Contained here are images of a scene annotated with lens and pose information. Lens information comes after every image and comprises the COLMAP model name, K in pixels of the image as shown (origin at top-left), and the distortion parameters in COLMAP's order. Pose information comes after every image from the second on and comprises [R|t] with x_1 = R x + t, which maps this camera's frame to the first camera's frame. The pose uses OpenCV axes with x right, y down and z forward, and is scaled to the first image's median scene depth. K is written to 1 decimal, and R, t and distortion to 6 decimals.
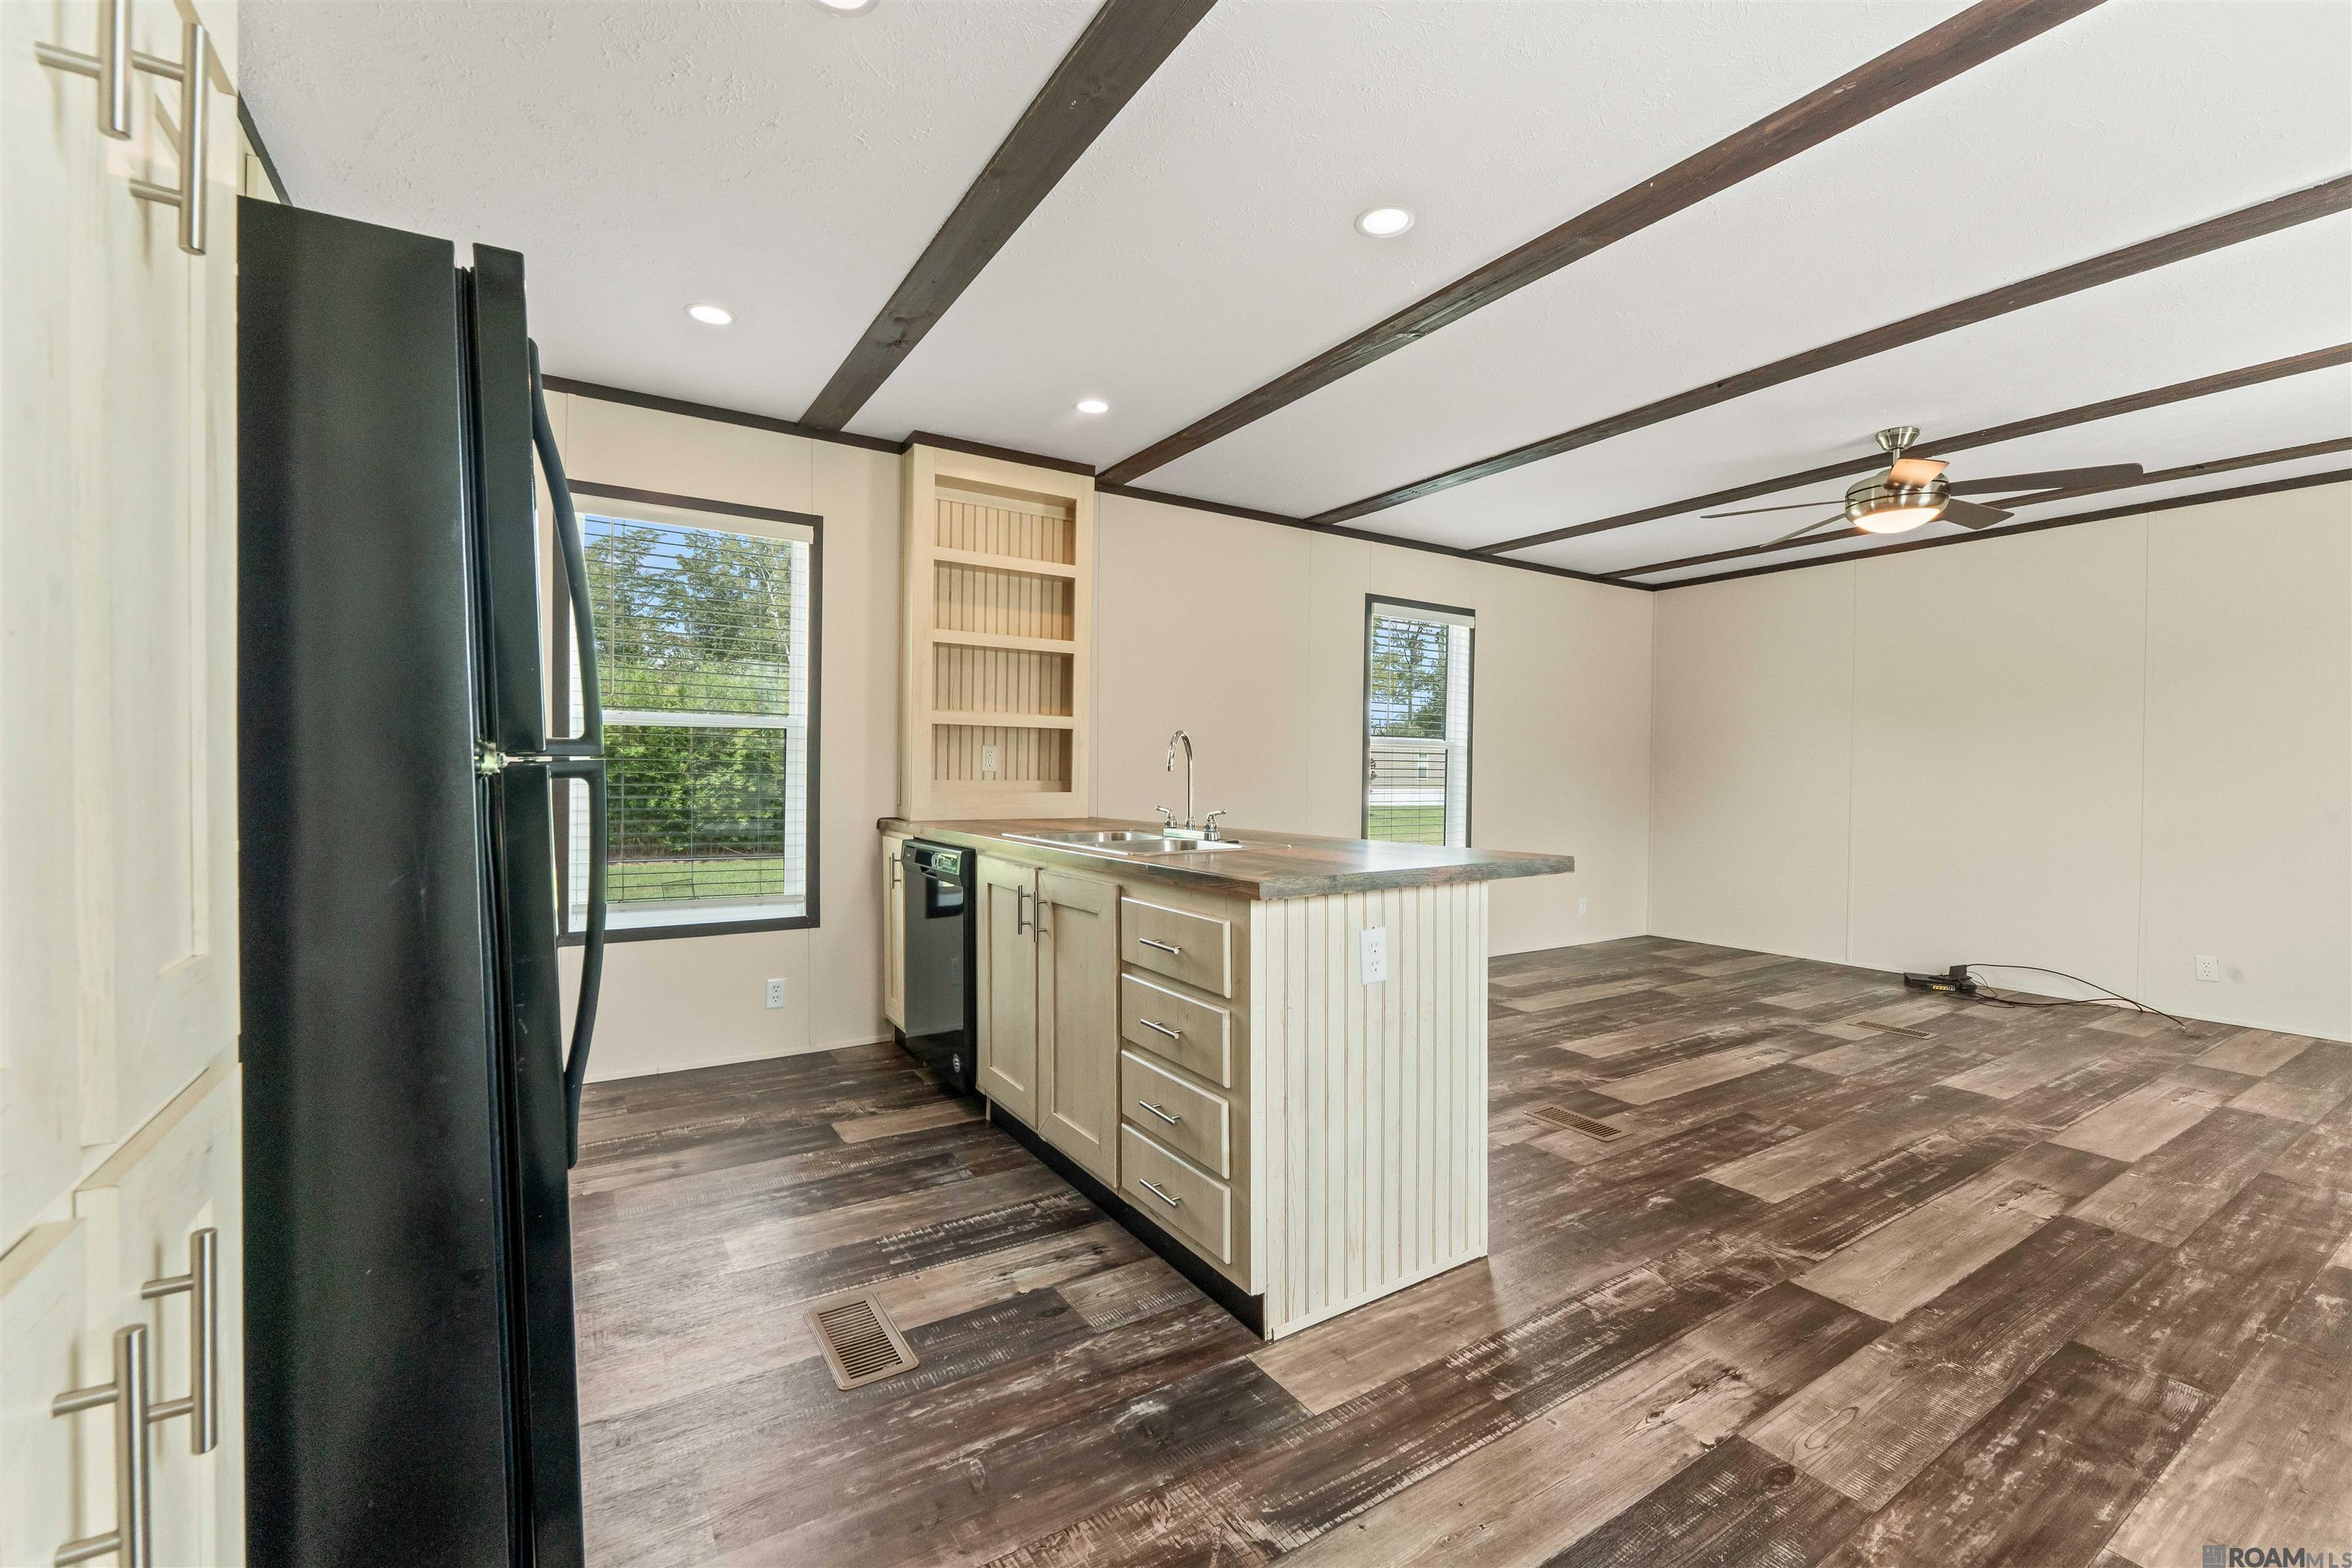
lens RADIAL K [[963.7, 0, 1170.2], [0, 963.7, 827.3], [0, 0, 1]] dist [0.002284, 0.000003]
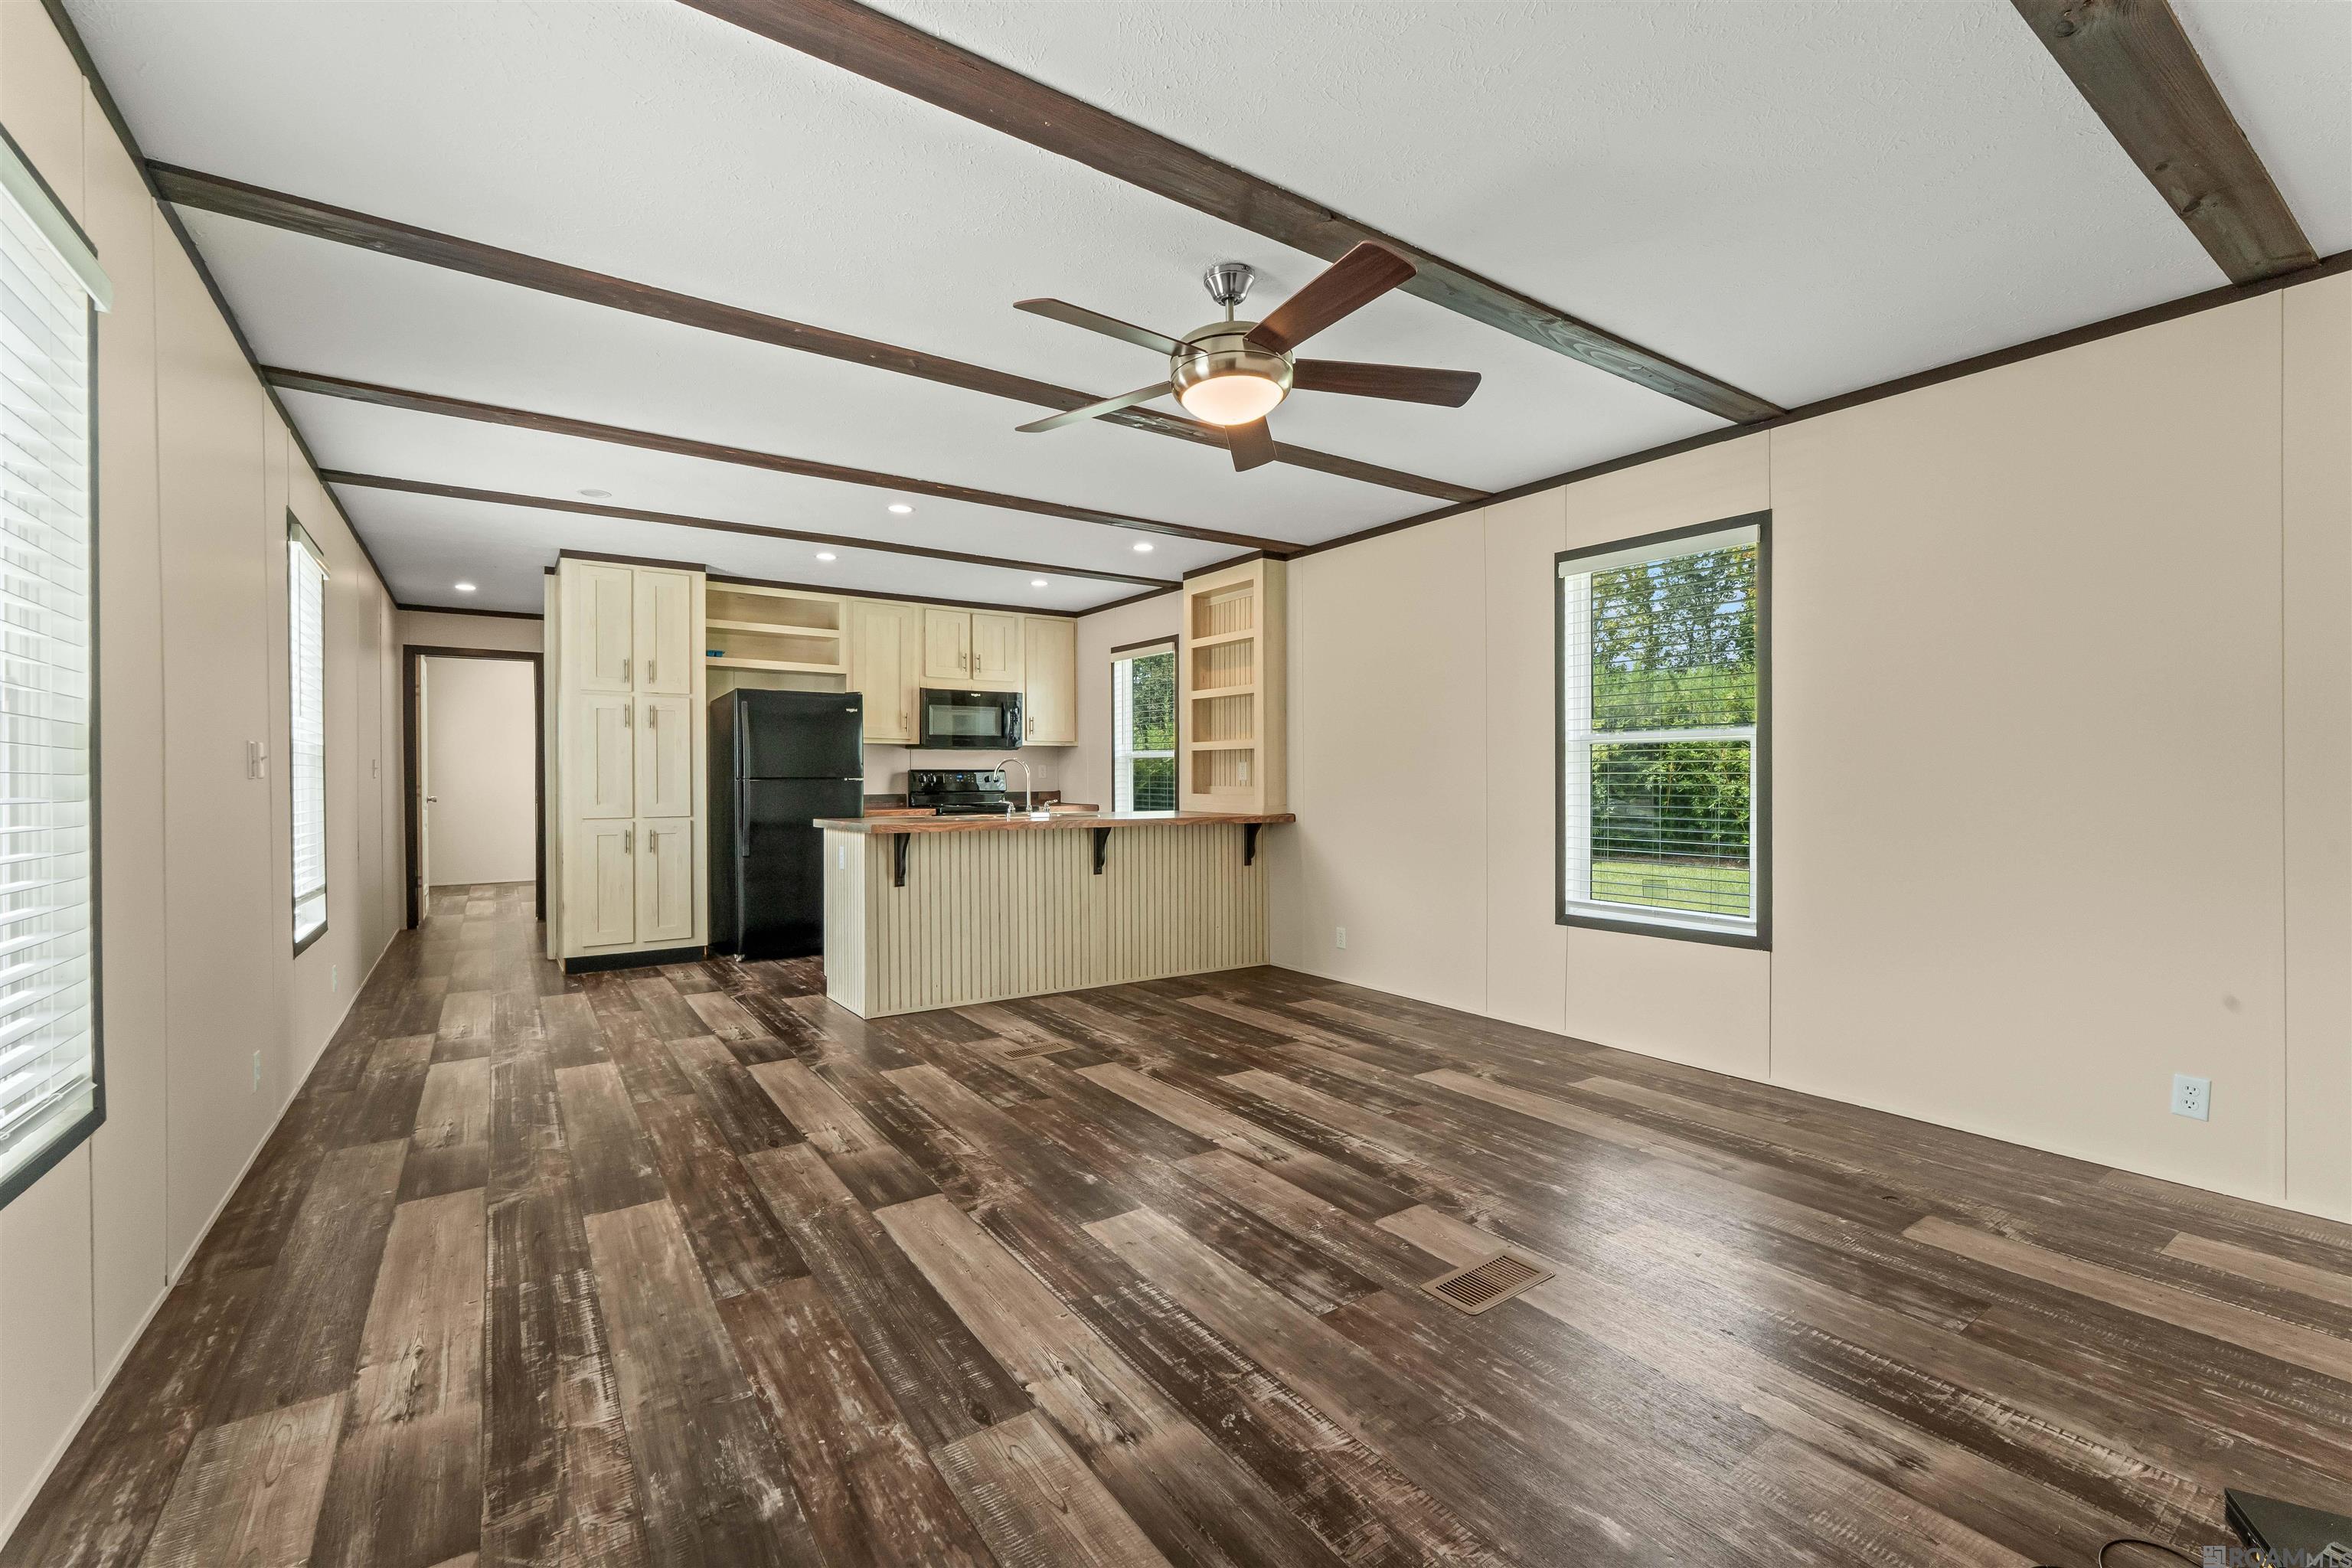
lens RADIAL K [[965.7, 0, 1119.3], [0, 965.7, 768.9], [0, 0, 1]] dist [0.000458, -0.000078]
pose [[0.008582, -0.019430, -0.999774, 0.376999], [-0.055758, 0.998246, -0.019879, -0.009867], [0.998407, 0.055916, 0.007484, 0.239480]]
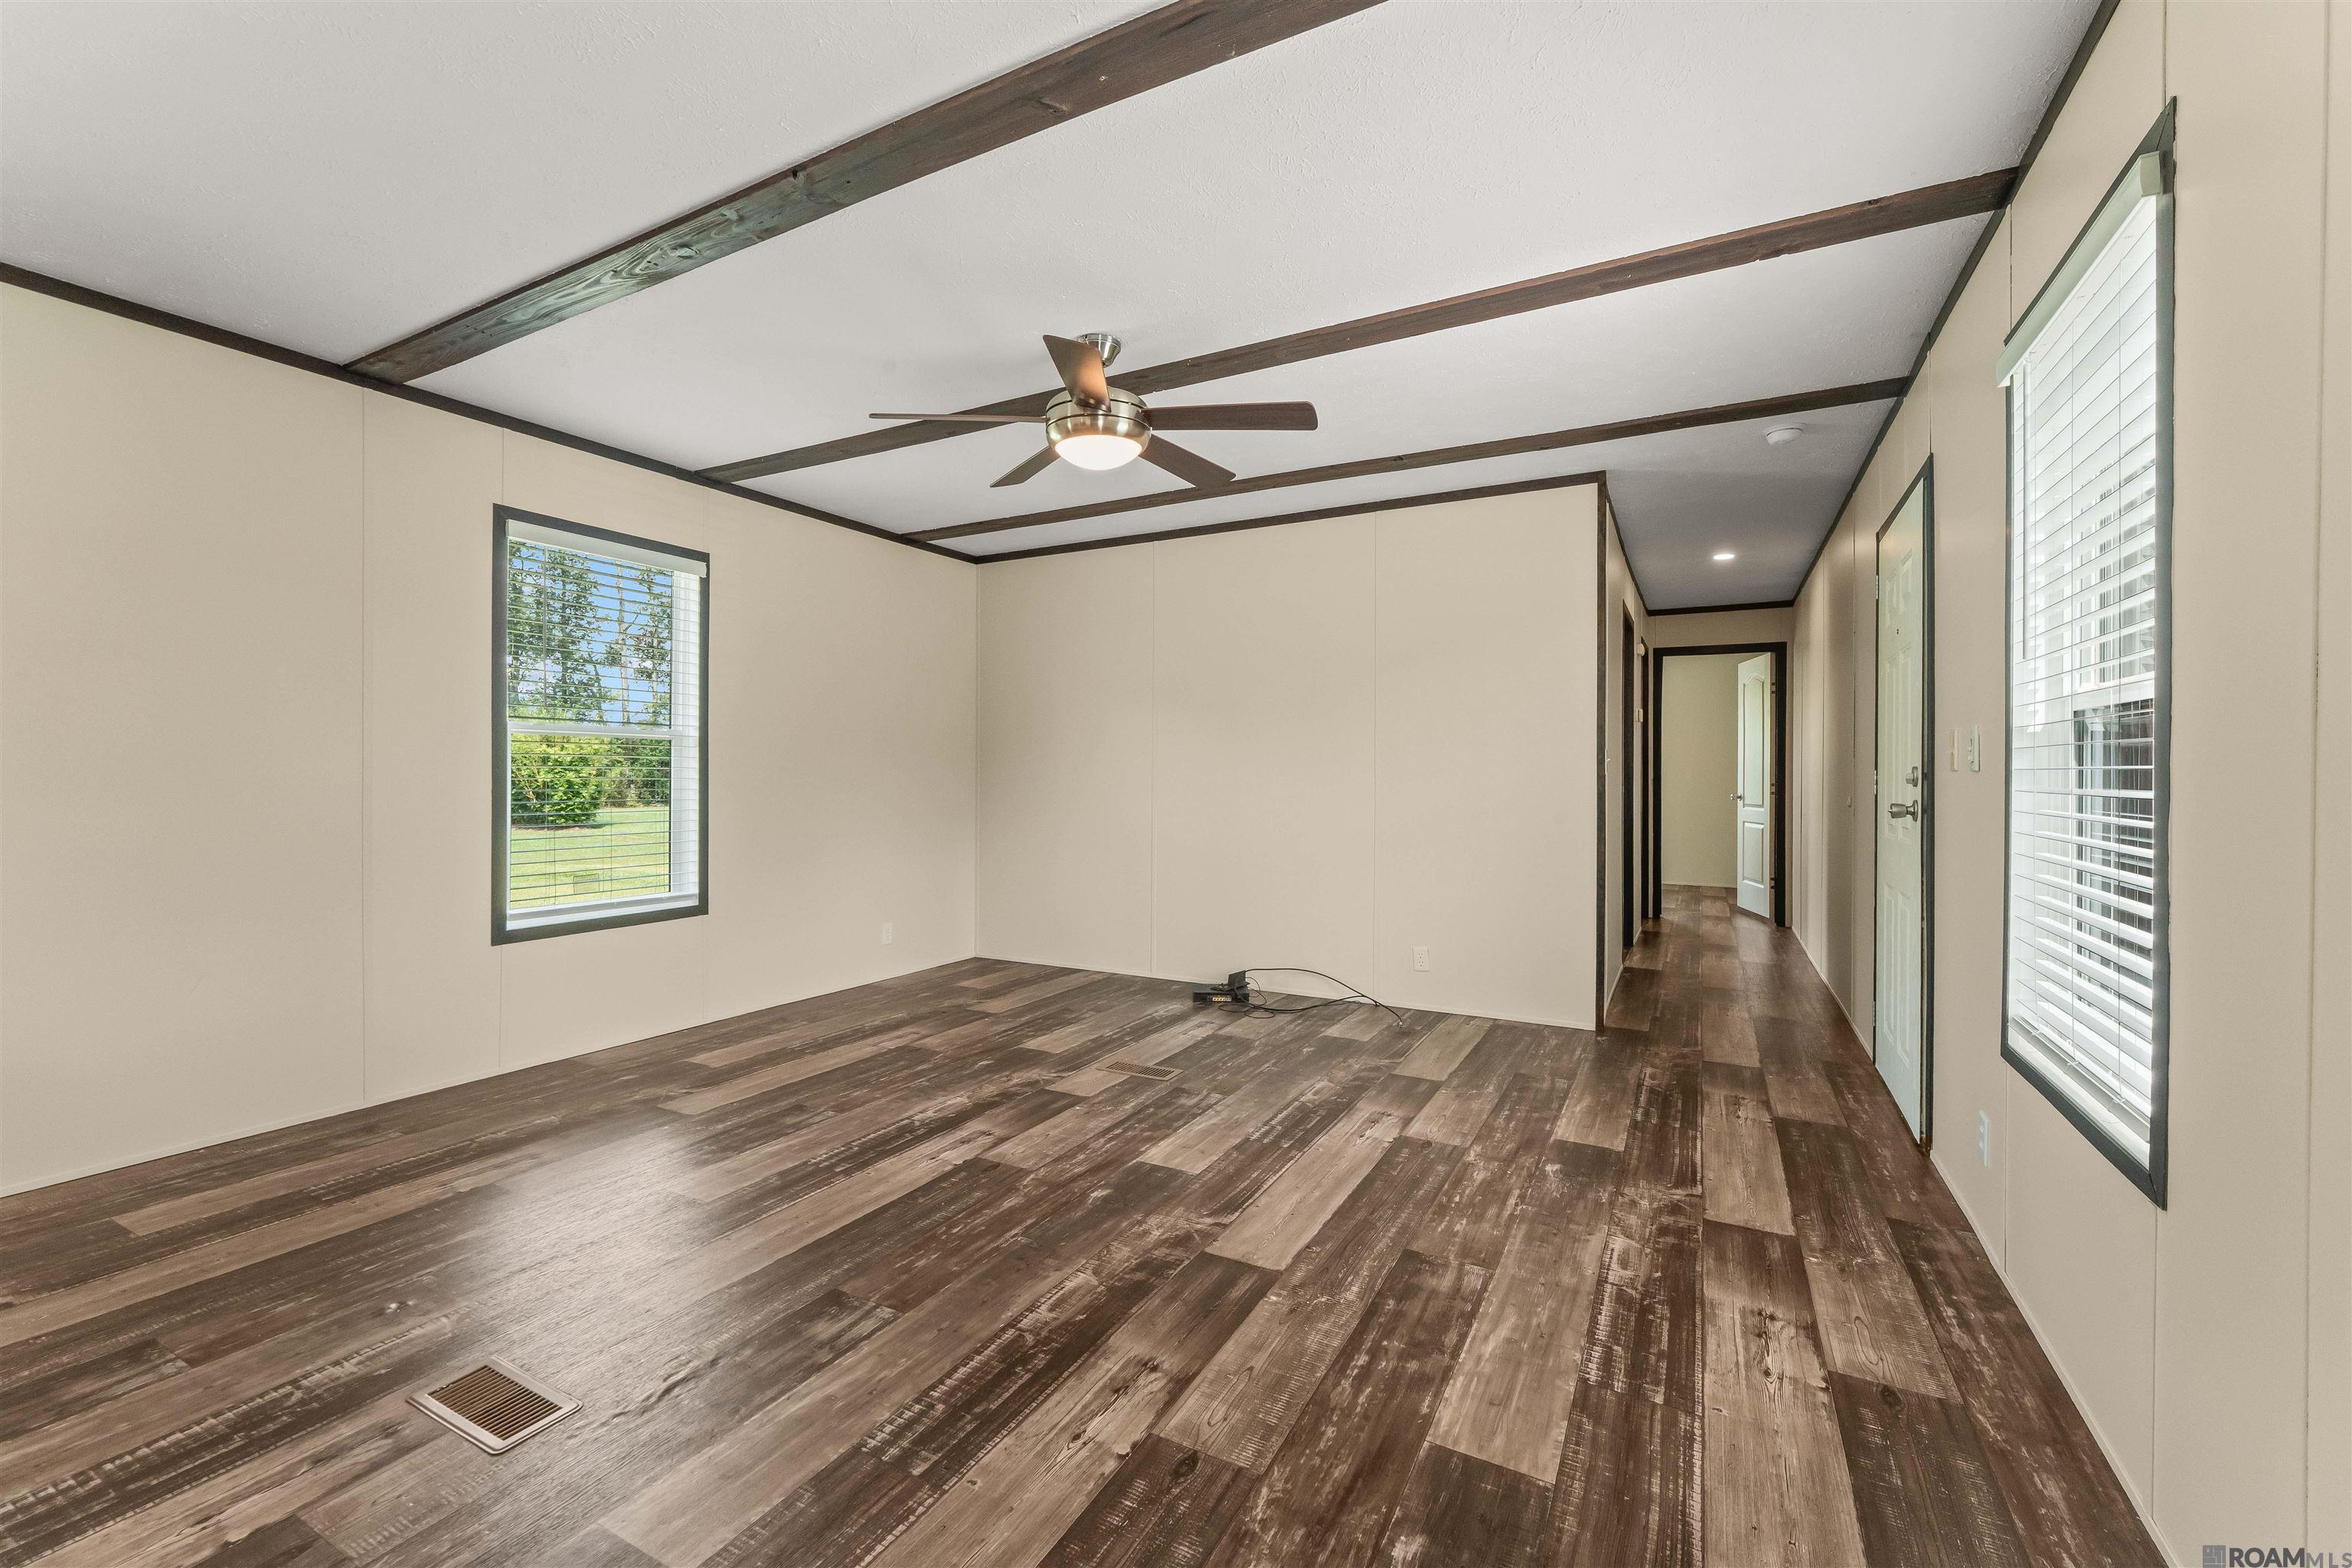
lens RADIAL K [[963.7, 0, 1176.0], [0, 963.7, 784.0], [0, 0, 1]] dist [0.000520, -0.000054]
pose [[0.874354, -0.008966, 0.485206, 0.111013], [0.030870, 0.998832, -0.037171, -0.002590], [-0.484306, 0.047479, 0.873609, 0.070892]]
